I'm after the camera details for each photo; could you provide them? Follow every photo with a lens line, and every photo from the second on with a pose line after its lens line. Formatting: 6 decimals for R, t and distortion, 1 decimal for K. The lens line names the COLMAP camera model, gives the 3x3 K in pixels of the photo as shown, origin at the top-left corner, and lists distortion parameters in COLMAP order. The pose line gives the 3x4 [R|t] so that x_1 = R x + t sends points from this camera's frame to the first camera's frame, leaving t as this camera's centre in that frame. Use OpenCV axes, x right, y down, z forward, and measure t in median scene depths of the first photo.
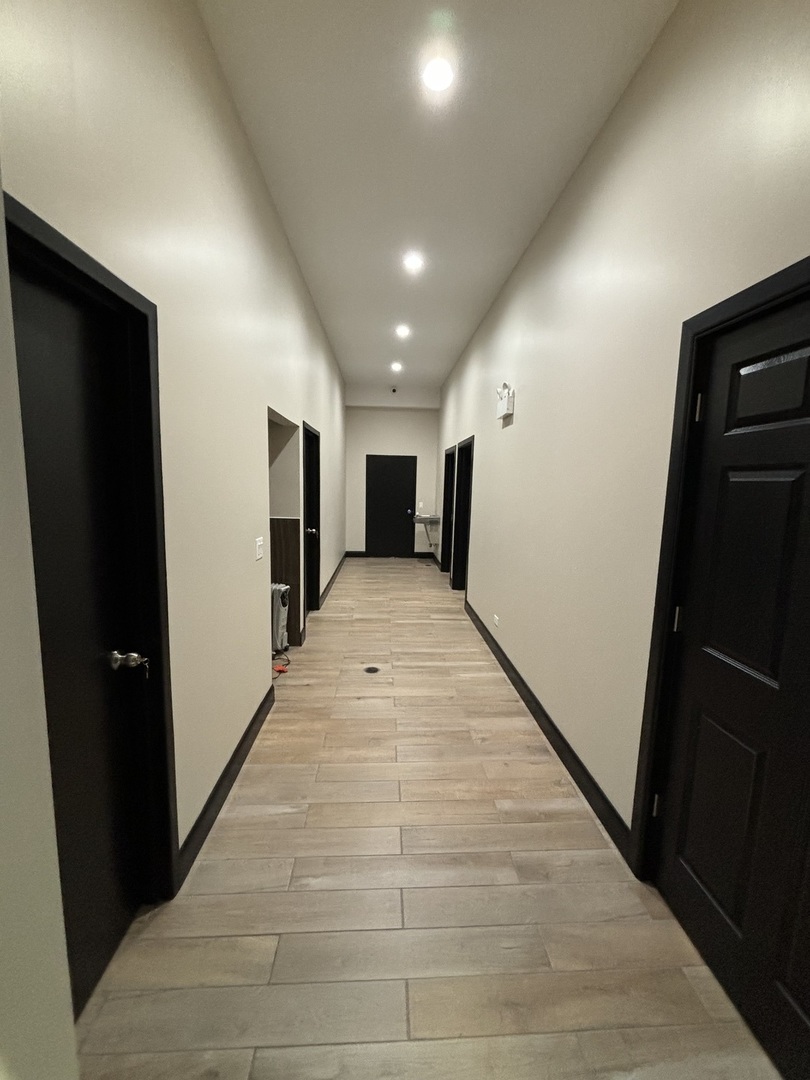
lens RADIAL K [[436.1, 0, 406.9], [0, 436.1, 537.7], [0, 0, 1]] dist [0.007106, -0.002555]
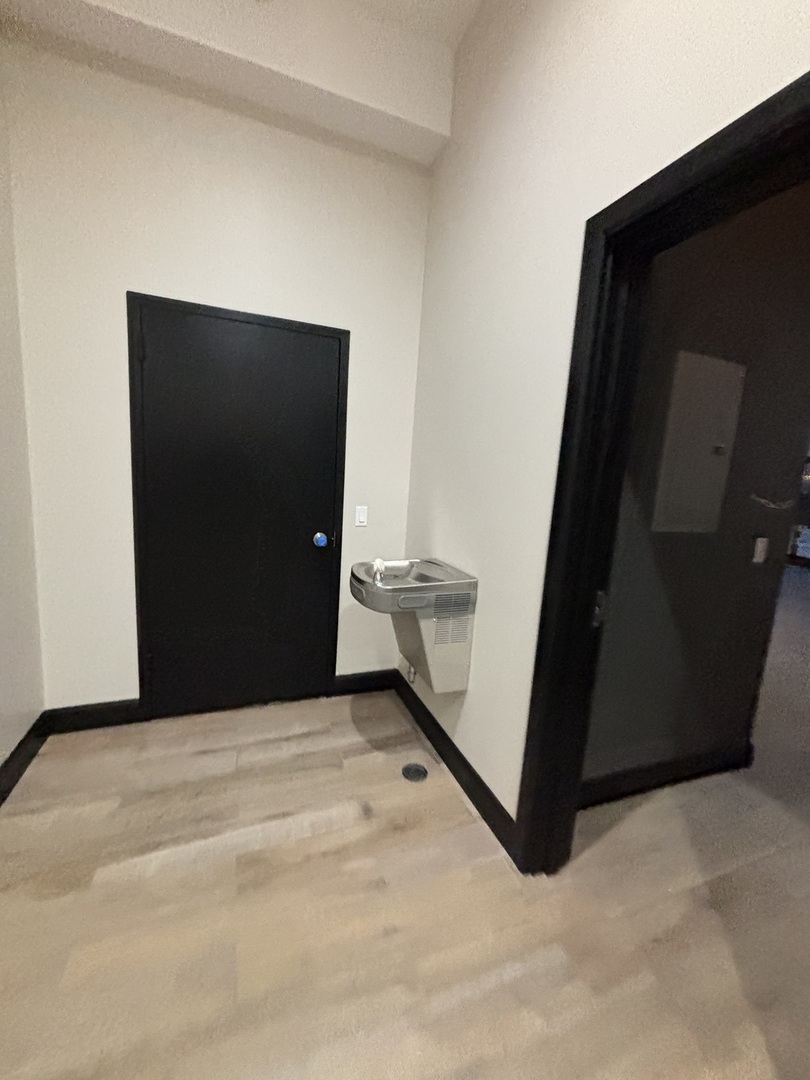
lens RADIAL K [[436.1, 0, 409.8], [0, 436.1, 533.2], [0, 0, 1]] dist [0.007106, -0.002555]
pose [[0.944936, -0.021896, 0.326523, -0.071900], [0.005051, 0.998616, 0.052348, -0.190902], [-0.327218, -0.047816, 0.943738, 1.799406]]
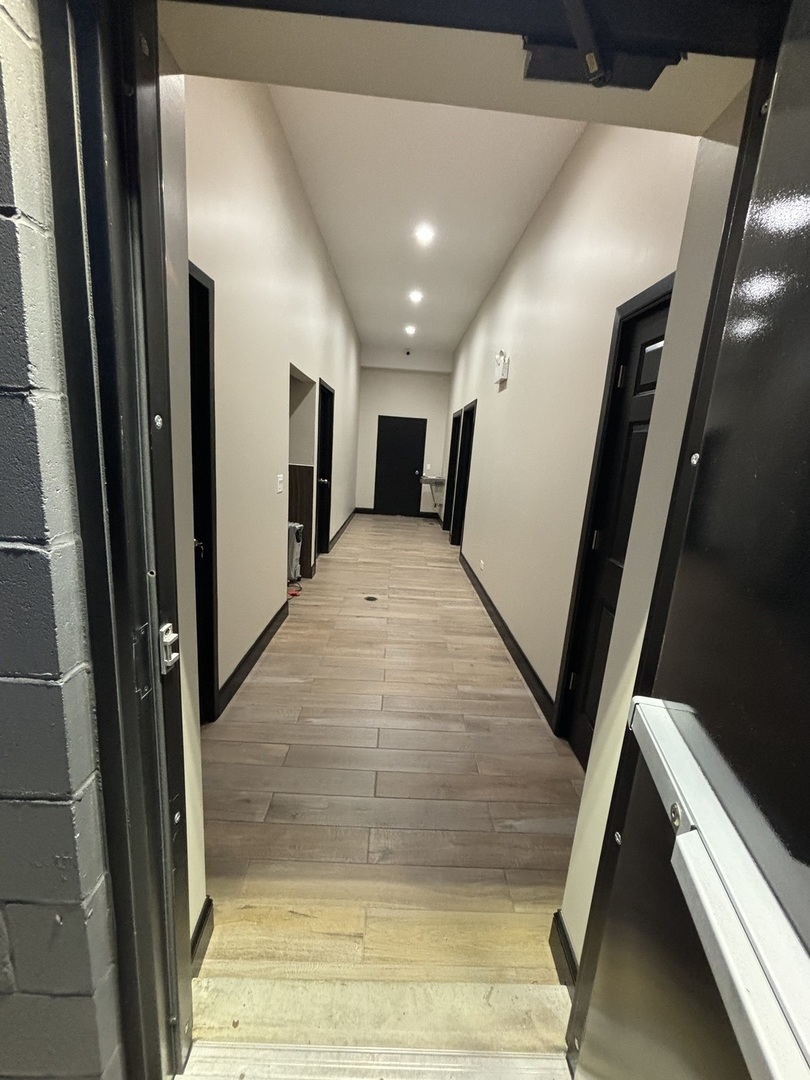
lens RADIAL K [[436.1, 0, 407.0], [0, 436.1, 541.9], [0, 0, 1]] dist [0.007106, -0.002555]
pose [[0.998210, 0.055006, -0.023484, 0.036729], [-0.052920, 0.995247, 0.081750, 0.052767], [0.027870, -0.080361, 0.996376, -0.154328]]
